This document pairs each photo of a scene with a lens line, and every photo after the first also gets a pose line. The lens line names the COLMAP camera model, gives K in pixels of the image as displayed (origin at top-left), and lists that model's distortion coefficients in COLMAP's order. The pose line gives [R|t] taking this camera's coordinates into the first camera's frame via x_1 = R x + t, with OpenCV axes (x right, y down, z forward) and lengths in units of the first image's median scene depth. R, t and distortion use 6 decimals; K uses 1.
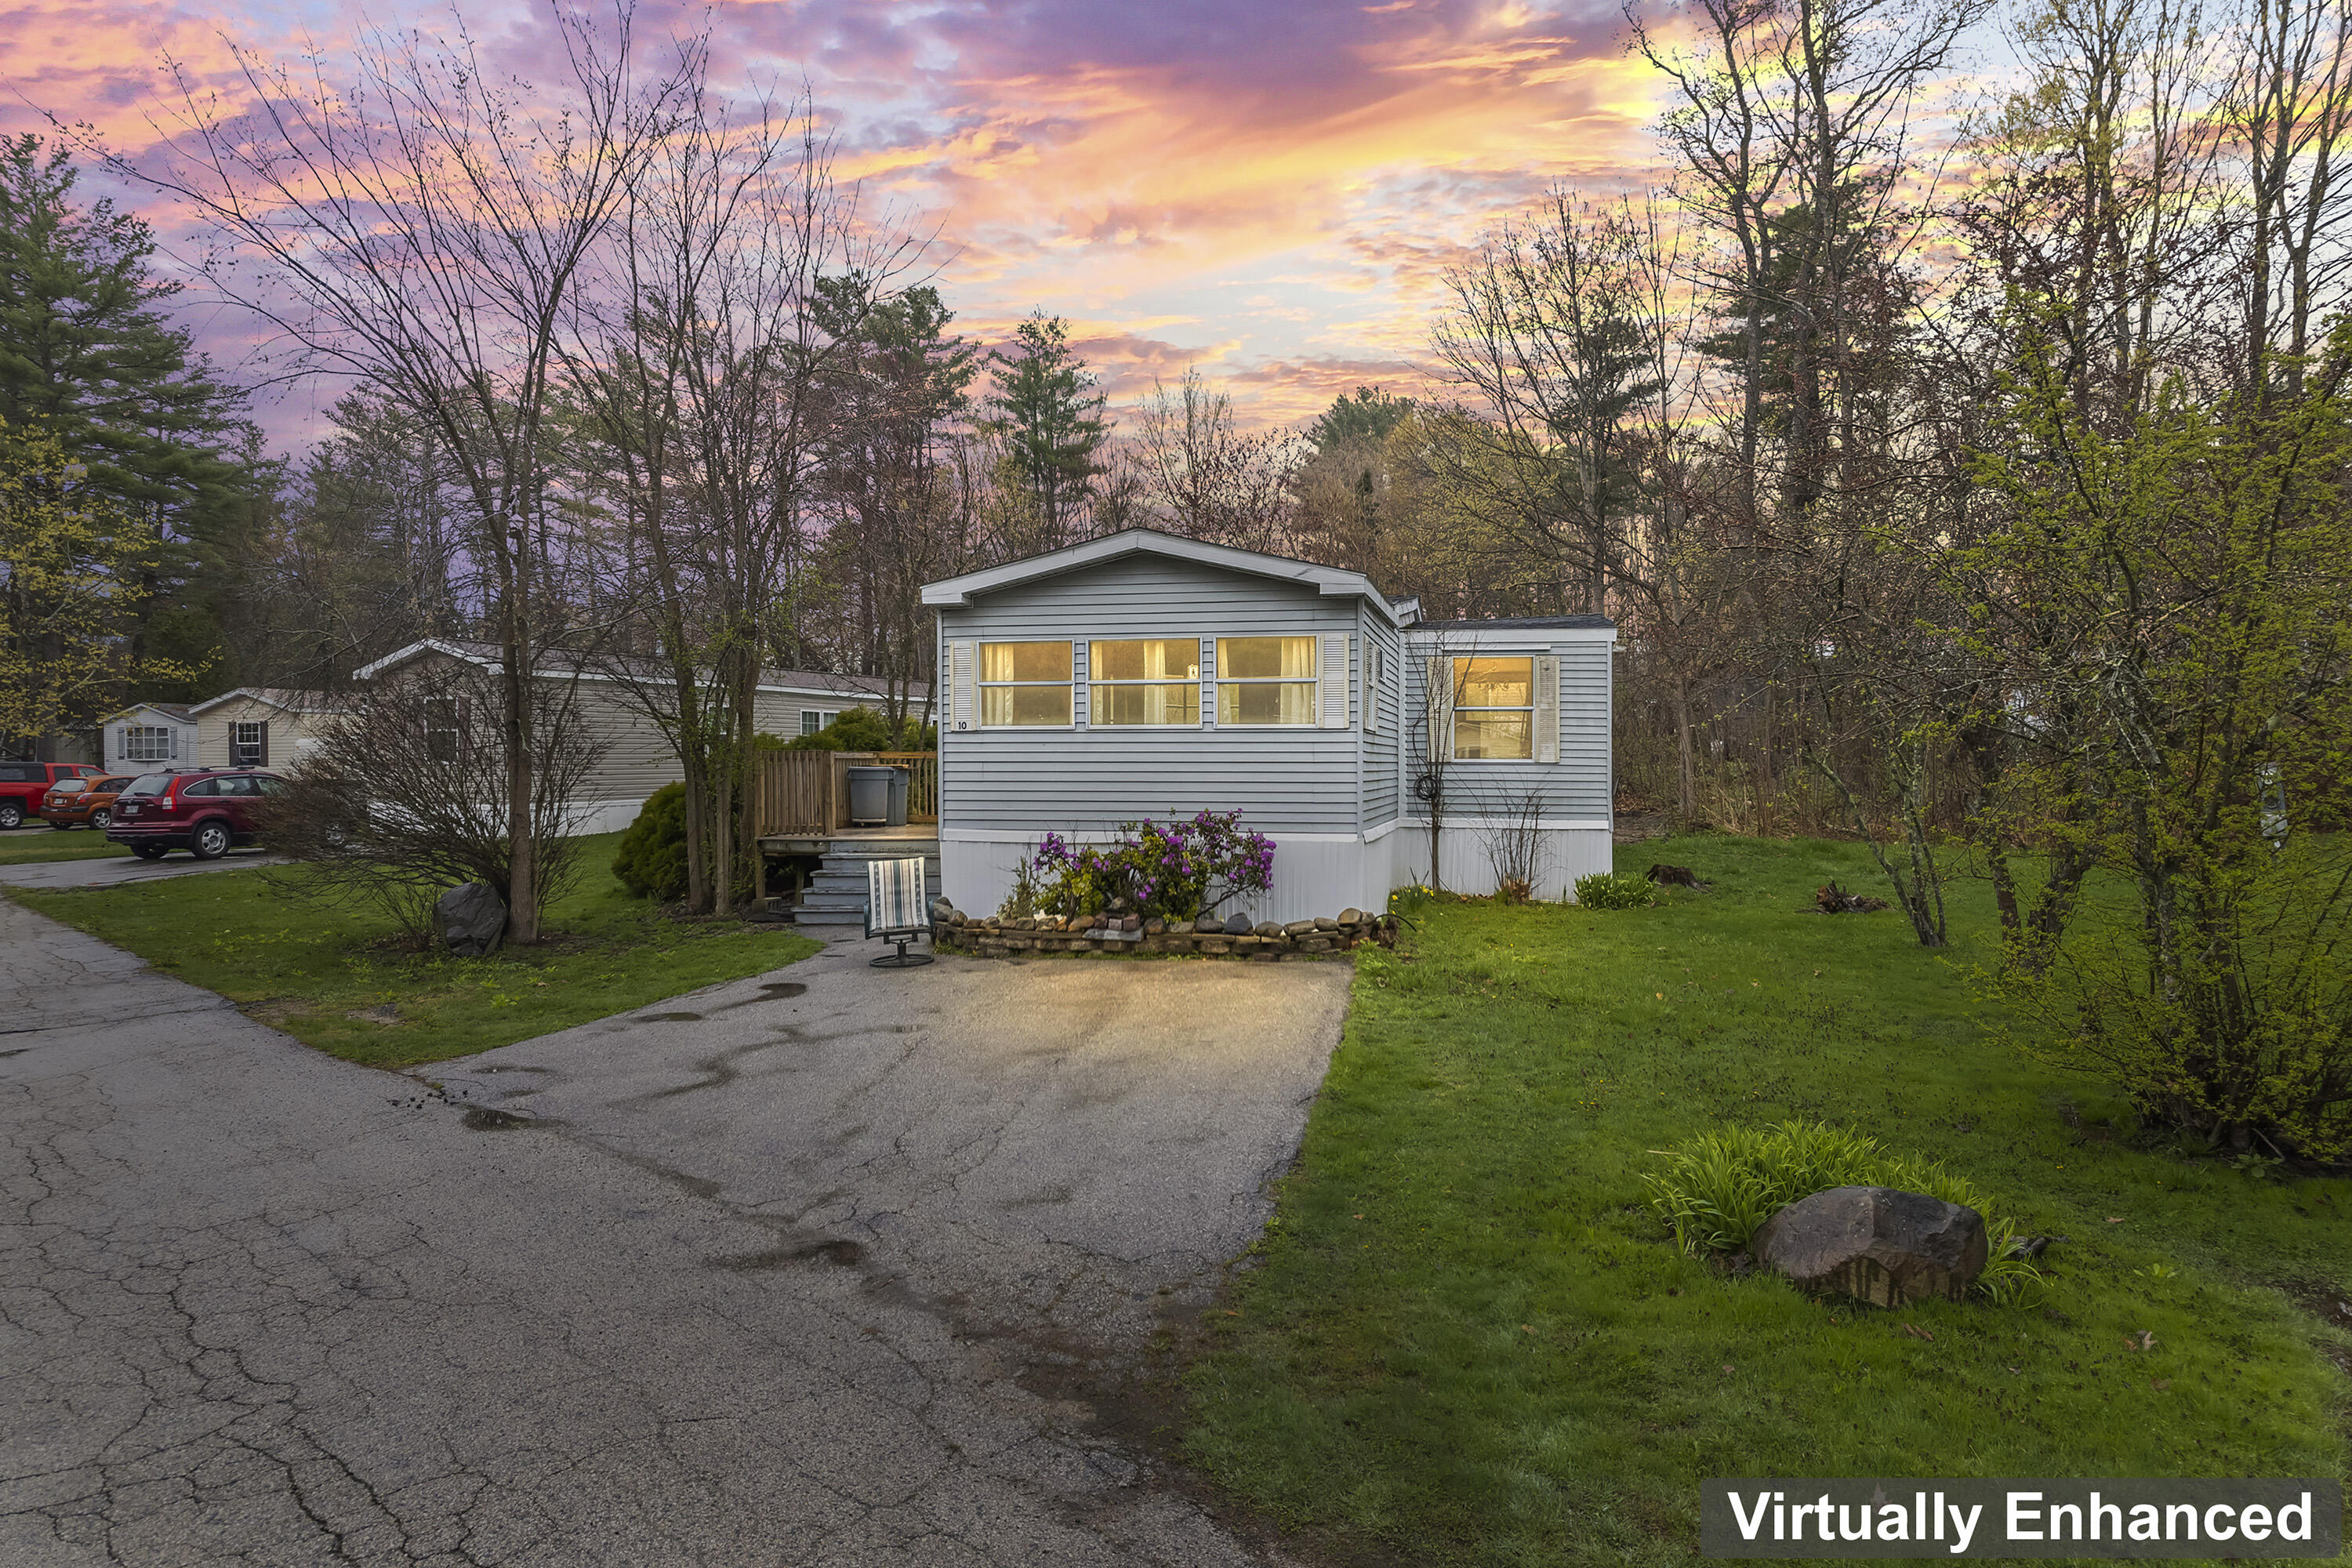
lens RADIAL K [[1511.0, 0, 1176.0], [0, 1511.0, 784.0], [0, 0, 1]] dist [-0.078759, 0.084621]
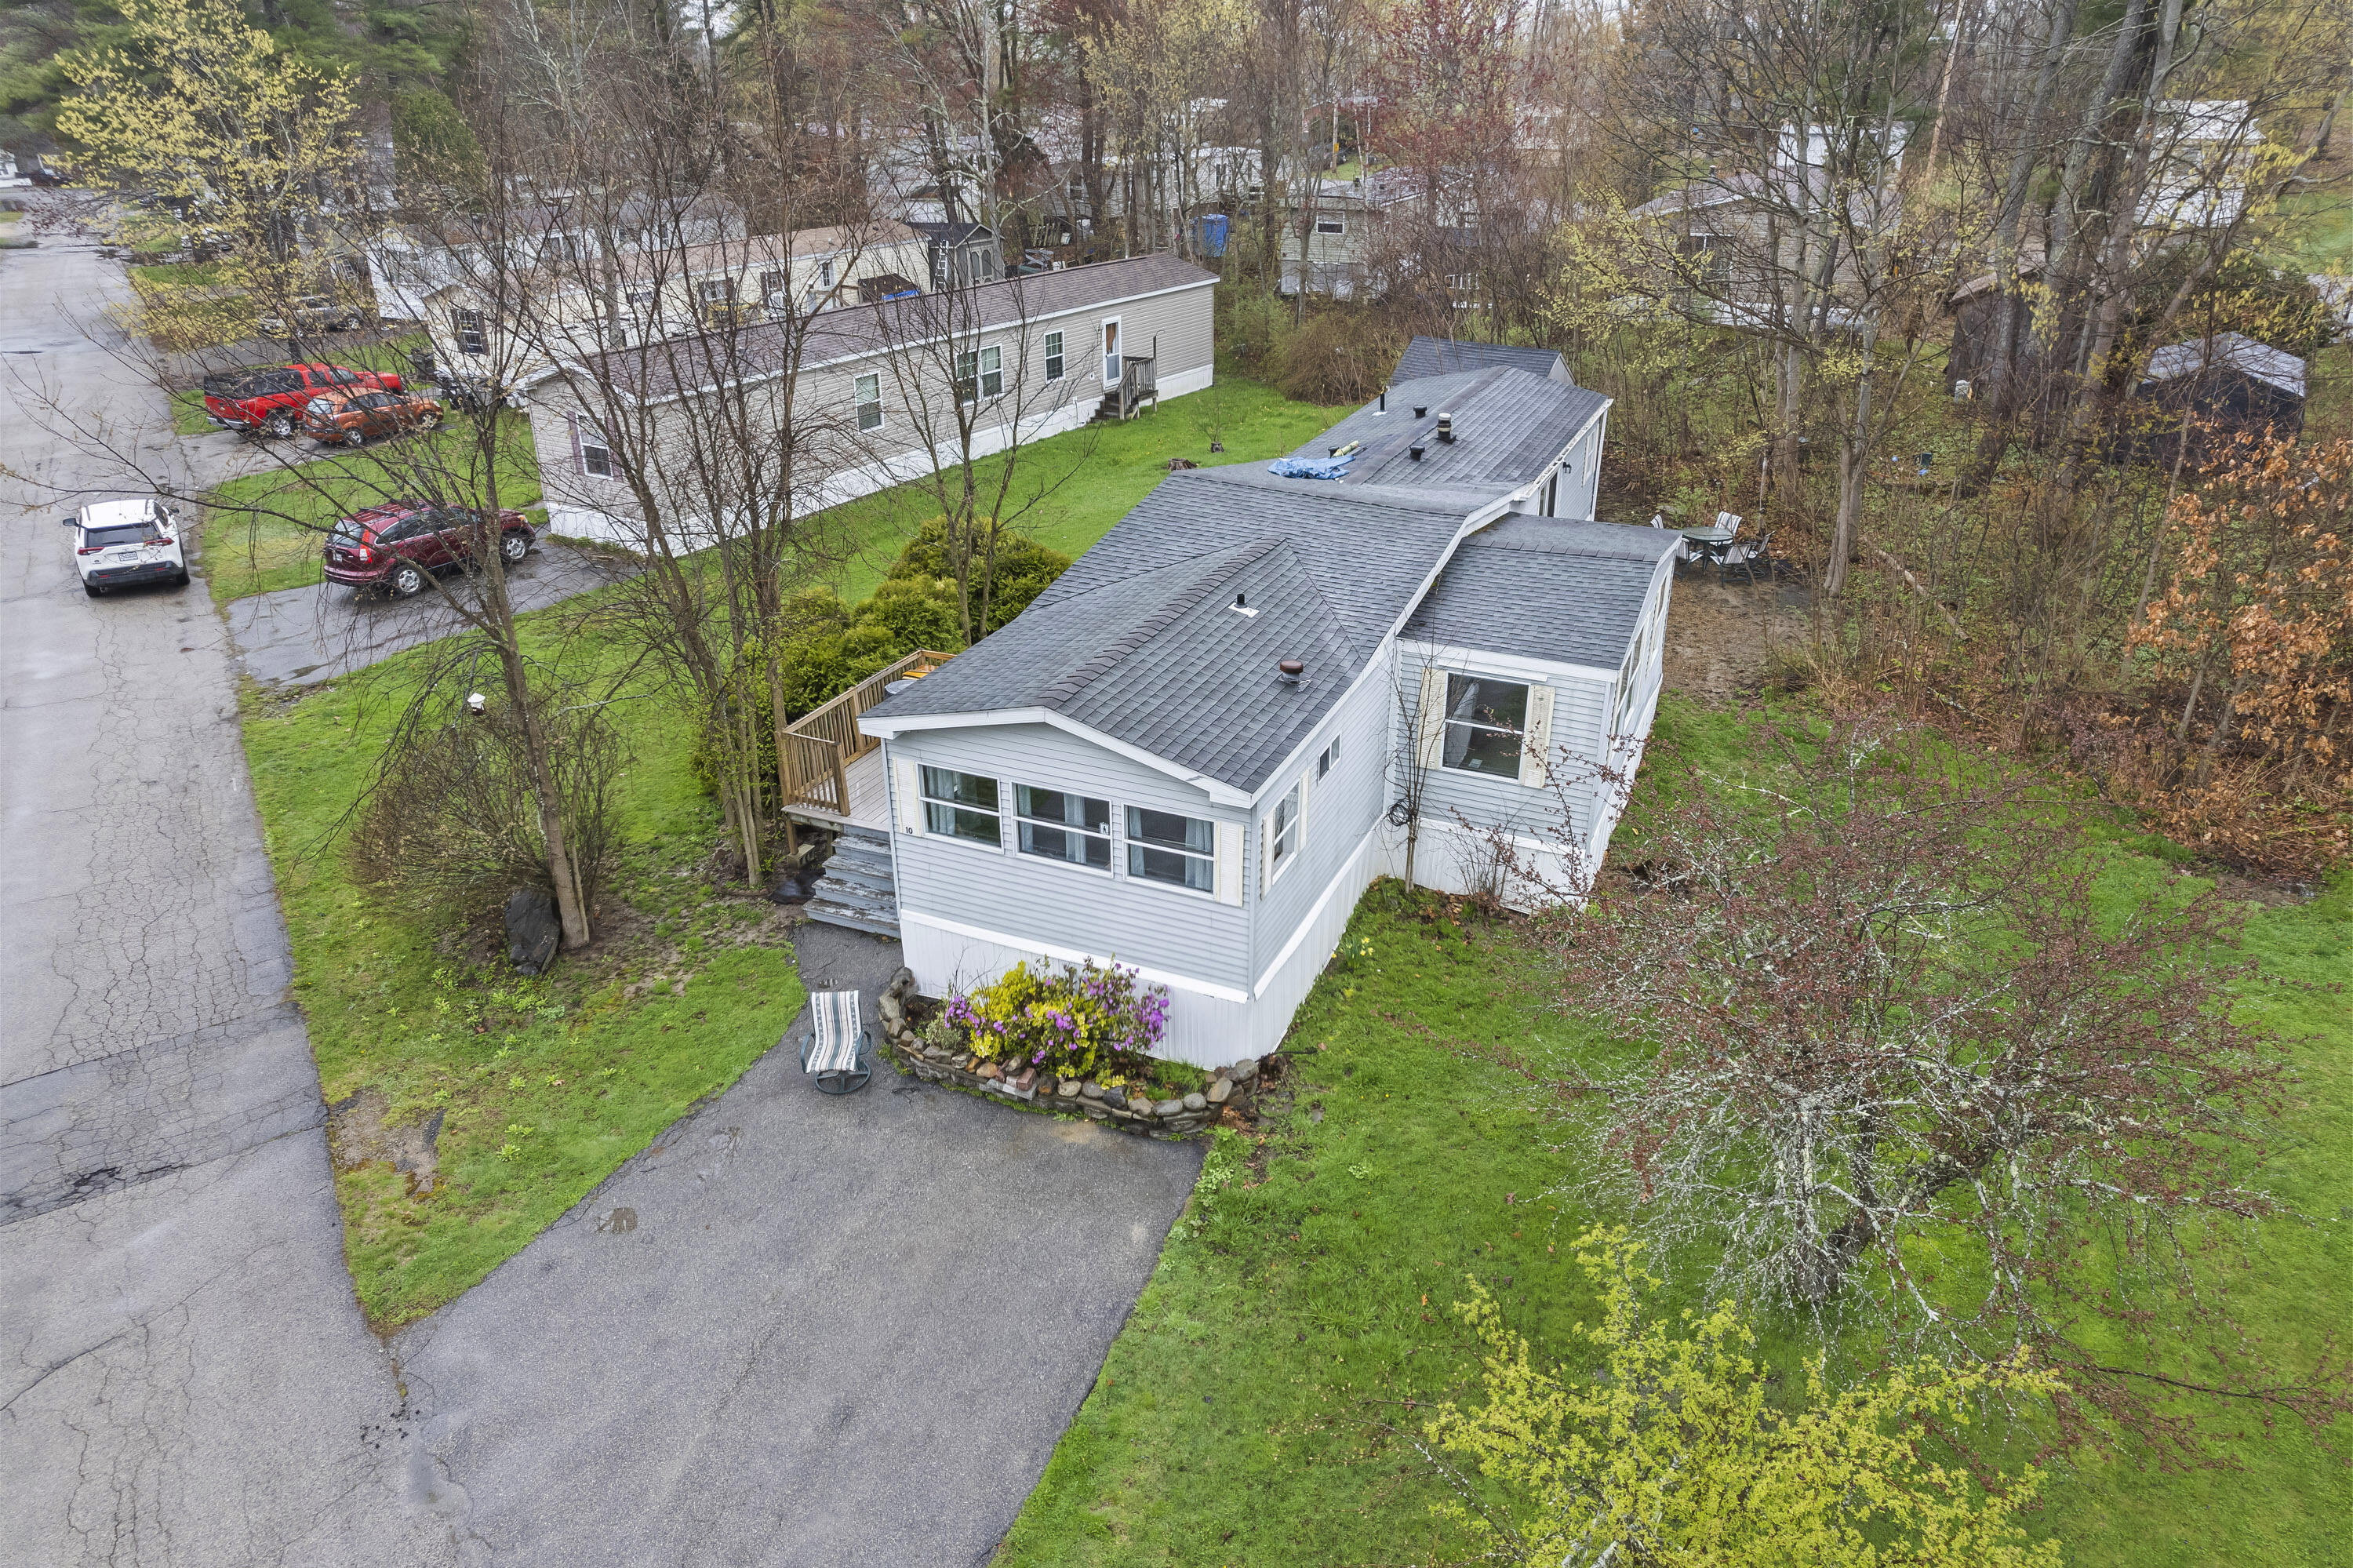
lens RADIAL K [[1511.7, 0, 1176.5], [0, 1511.7, 784.0], [0, 0, 1]] dist [-0.078759, 0.084621]
pose [[0.980236, 0.093300, -0.174447, 0.244084], [-0.010823, 0.905776, 0.423618, -0.558932], [0.197534, -0.413358, 0.888884, 0.095884]]
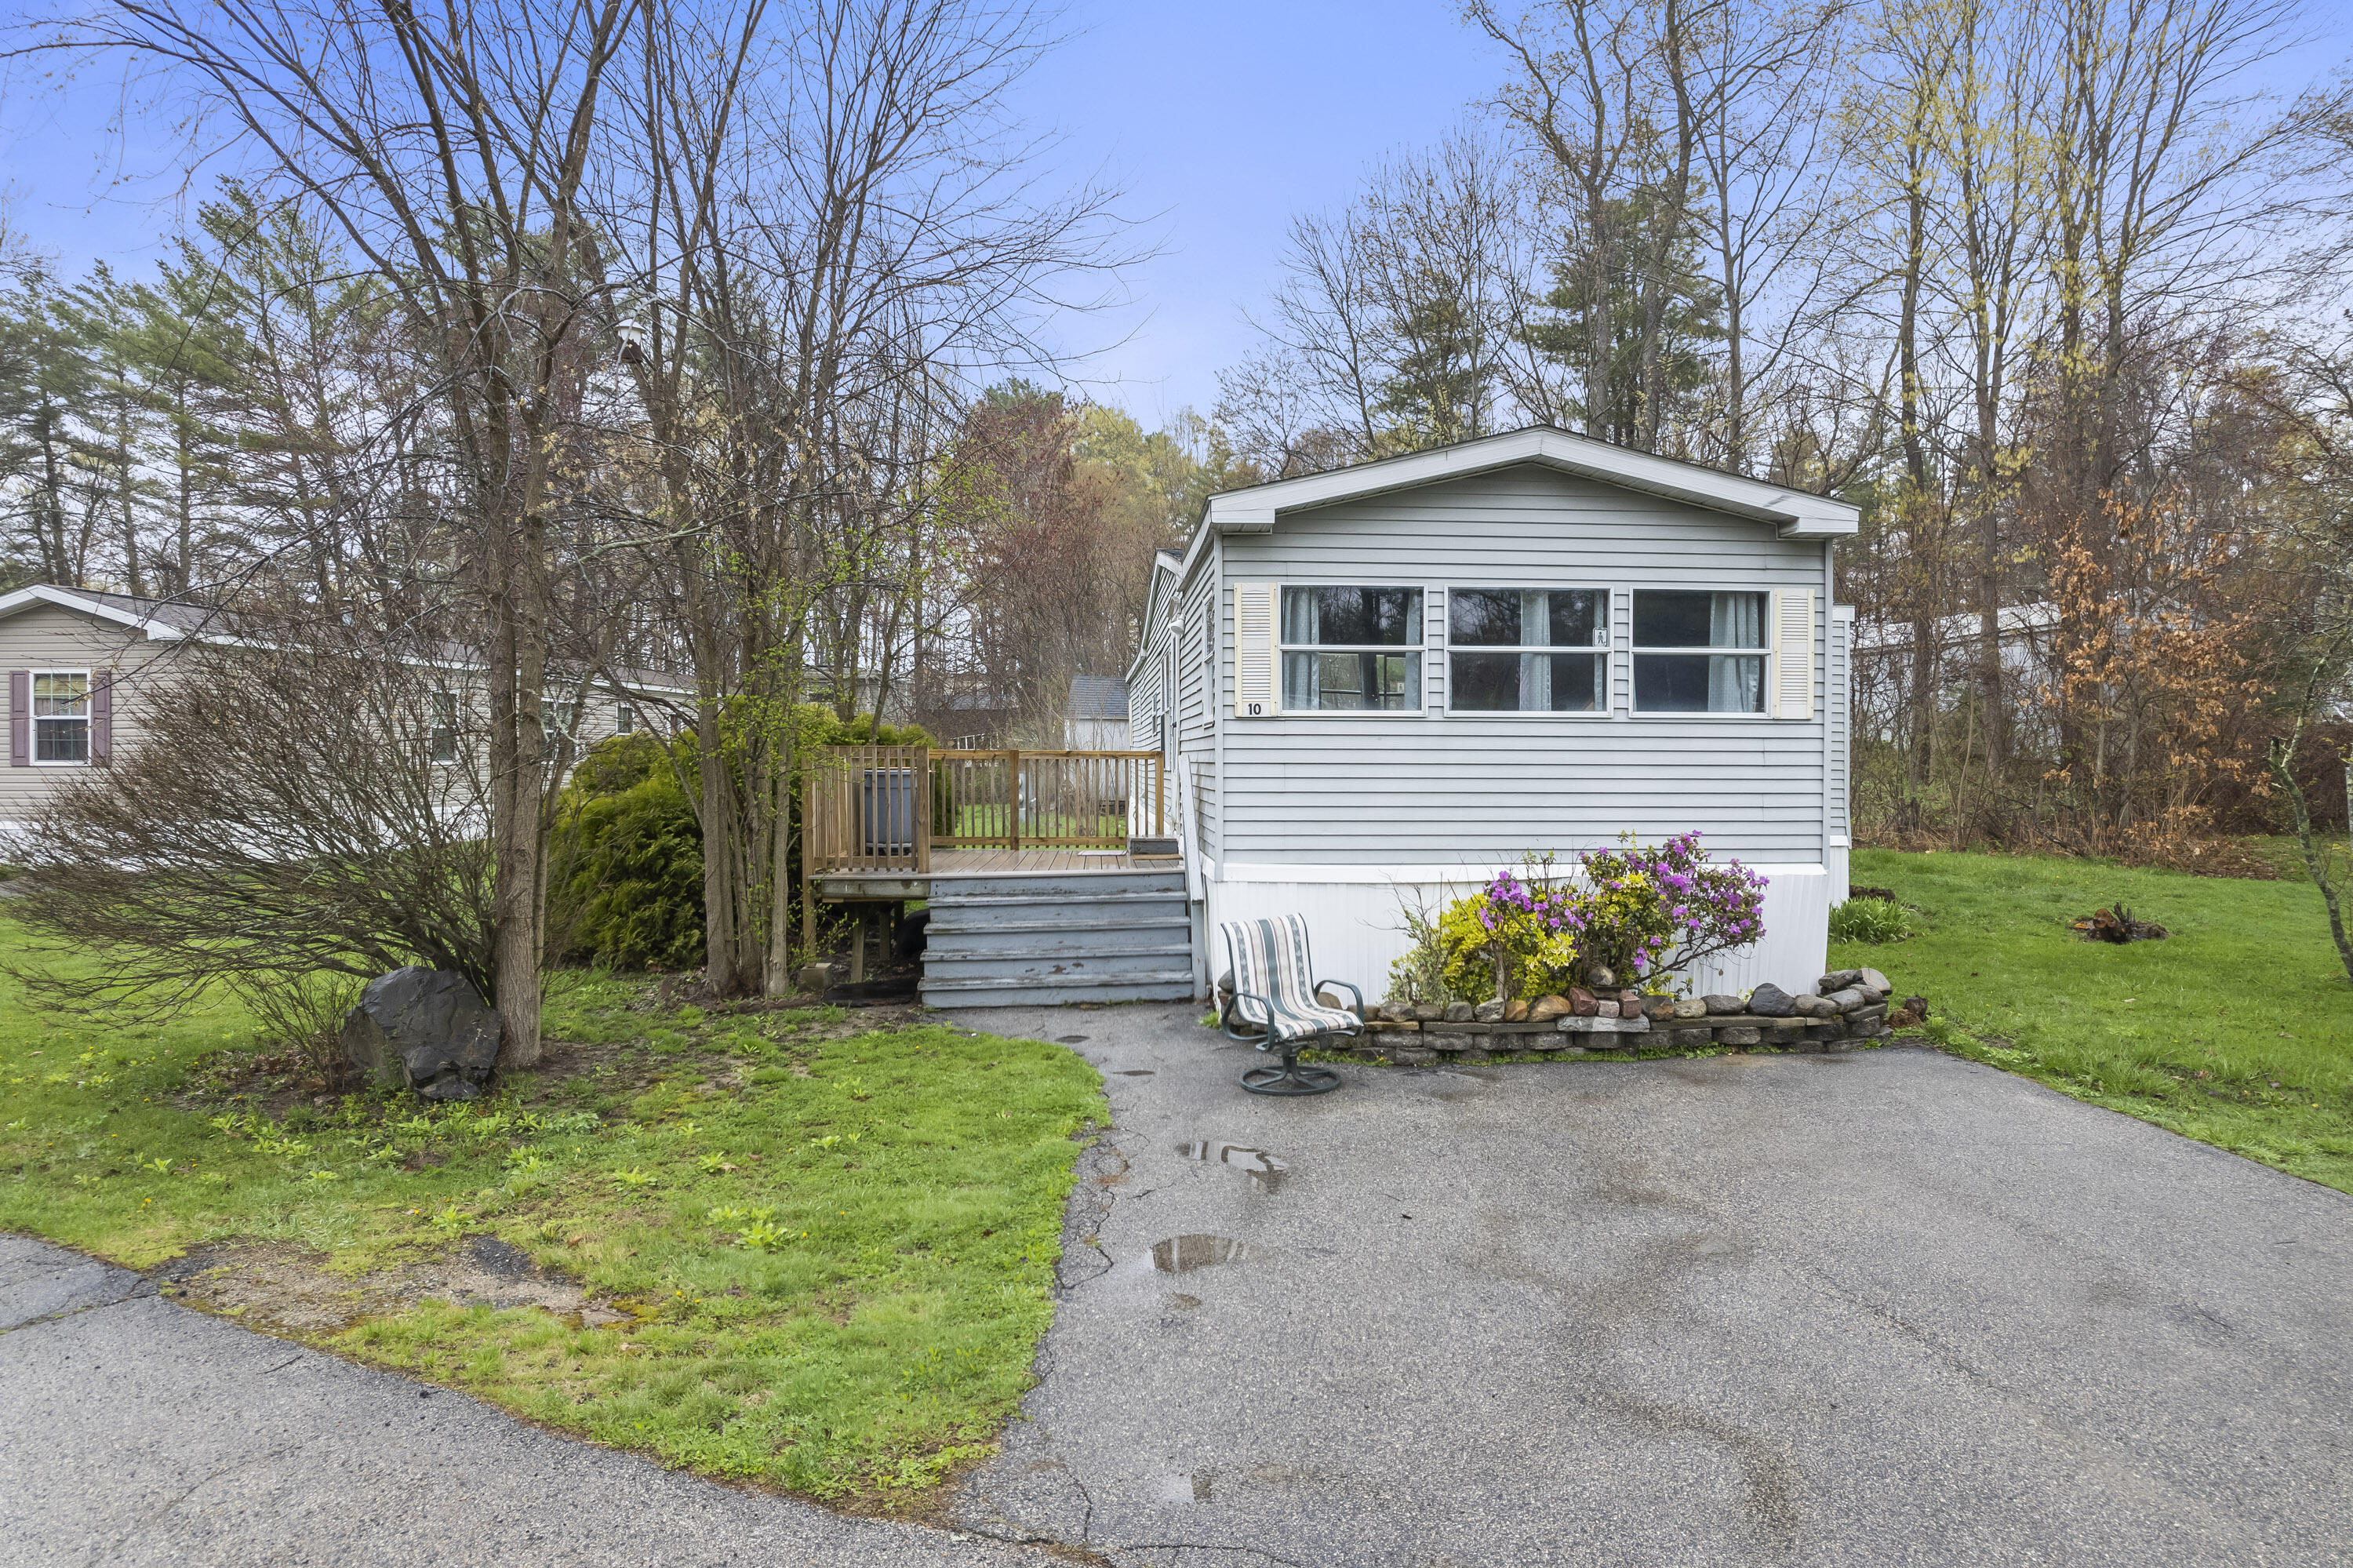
lens RADIAL K [[1511.7, 0, 1176.5], [0, 1511.7, 784.0], [0, 0, 1]] dist [-0.078759, 0.084621]
pose [[0.962909, -0.000608, 0.269825, -0.375491], [0.001209, 0.999997, -0.002061, -0.004438], [-0.269823, 0.002310, 0.962907, 0.387074]]
